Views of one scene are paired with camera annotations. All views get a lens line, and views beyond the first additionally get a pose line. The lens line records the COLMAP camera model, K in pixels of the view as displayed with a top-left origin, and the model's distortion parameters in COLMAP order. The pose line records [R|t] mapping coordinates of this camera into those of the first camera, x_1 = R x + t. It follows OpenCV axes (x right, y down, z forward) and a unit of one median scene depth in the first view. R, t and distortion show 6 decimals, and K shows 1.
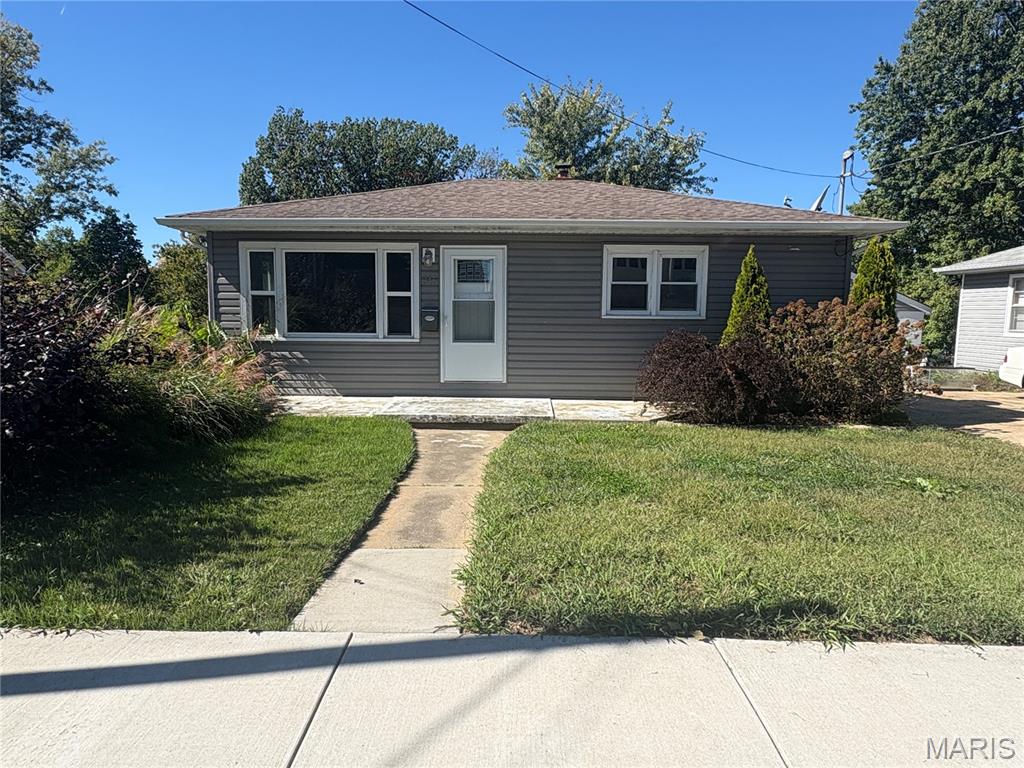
lens RADIAL K [[641.1, 0, 512.0], [0, 641.1, 384.0], [0, 0, 1]] dist [-0.000180, 0.004251]
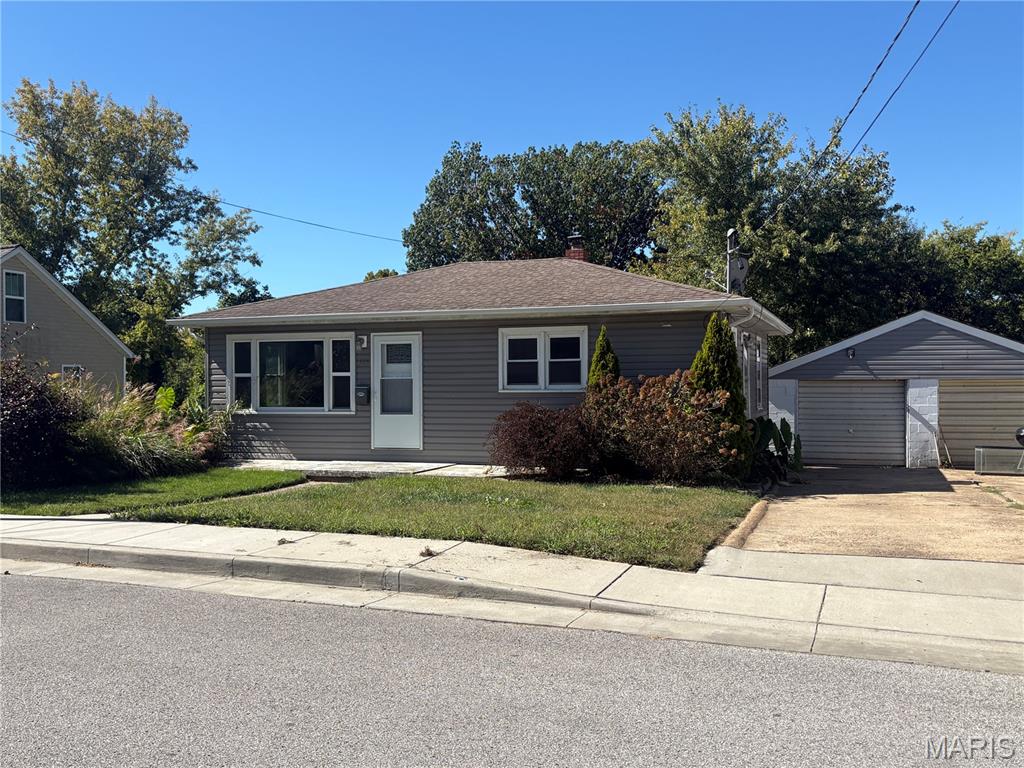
lens RADIAL K [[923.5, 0, 512.0], [0, 923.5, 384.0], [0, 0, 1]] dist [0.013226, -0.002394]
pose [[0.948322, -0.014912, -0.316959, 0.664333], [-0.021695, 0.993511, -0.111652, 0.062040], [0.316567, 0.112758, 0.941844, -0.510103]]
